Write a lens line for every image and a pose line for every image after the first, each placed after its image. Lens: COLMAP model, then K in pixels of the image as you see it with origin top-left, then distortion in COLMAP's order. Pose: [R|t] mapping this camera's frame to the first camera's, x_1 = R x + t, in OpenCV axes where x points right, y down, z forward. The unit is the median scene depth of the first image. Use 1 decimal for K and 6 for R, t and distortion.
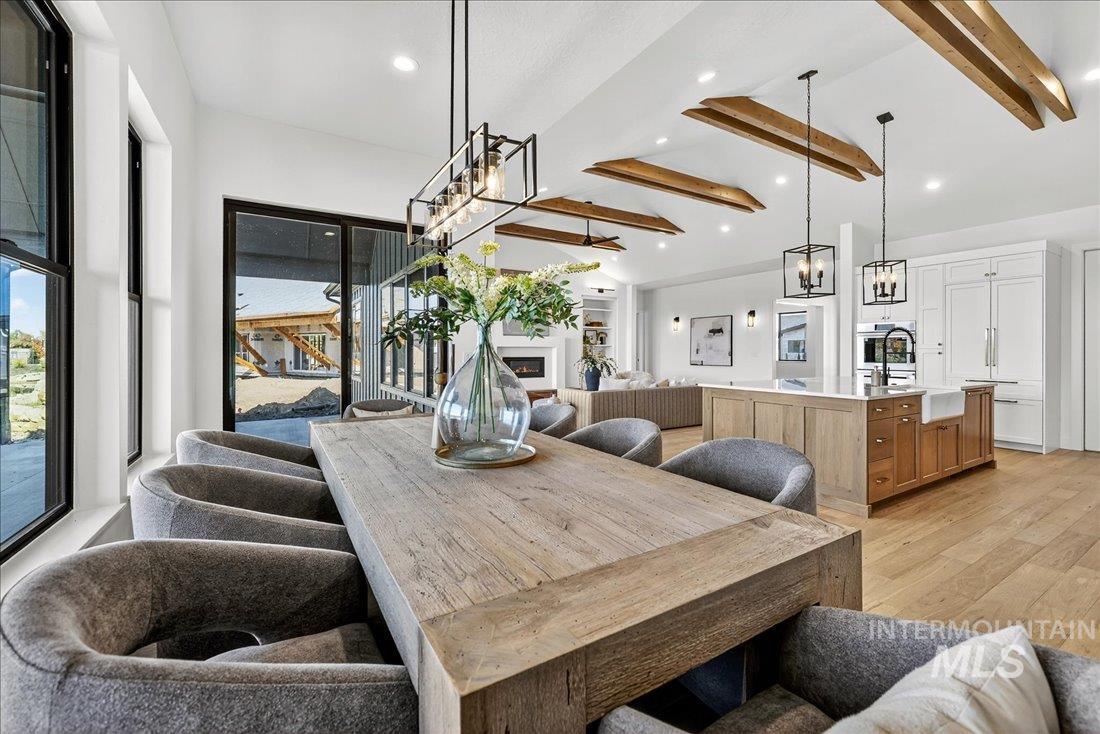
lens RADIAL K [[452.3, 0, 546.0], [0, 452.3, 352.7], [0, 0, 1]] dist [-0.000257, -0.000313]
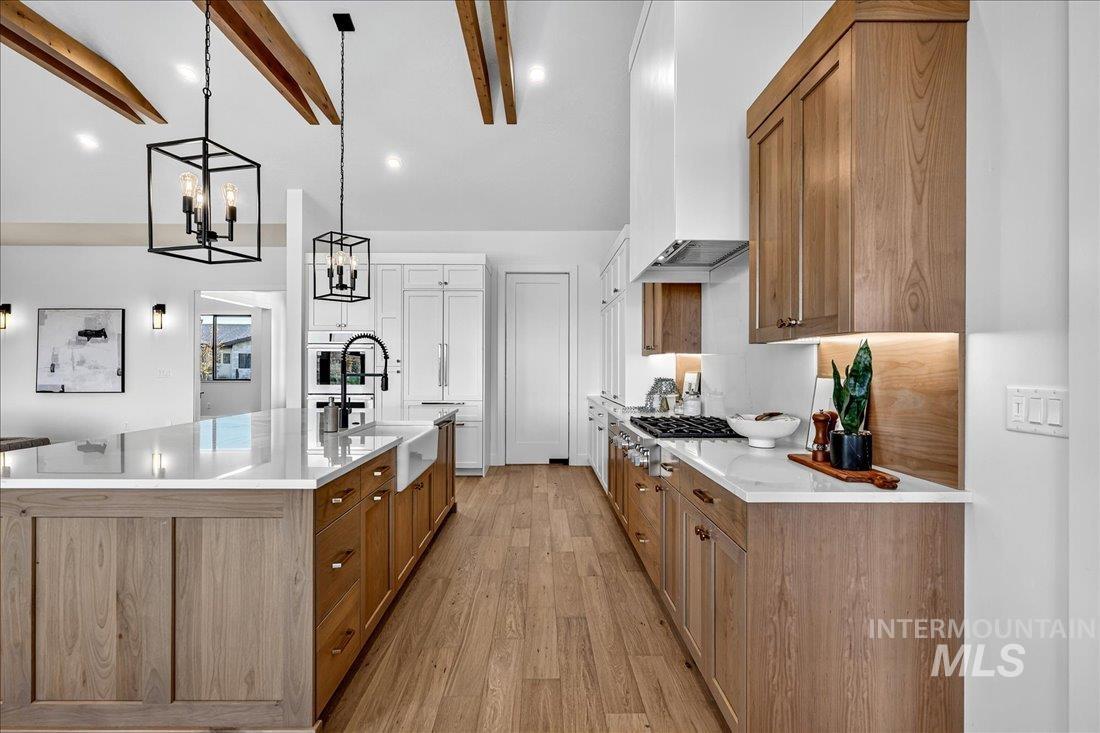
lens RADIAL K [[502.8, 0, 535.9], [0, 502.8, 364.8], [0, 0, 1]] dist [-0.002163, -0.000374]
pose [[0.525116, 0.004751, 0.851017, 0.260070], [0.000499, 0.999983, -0.005890, -0.007319], [-0.851030, 0.003518, 0.525105, 0.357241]]
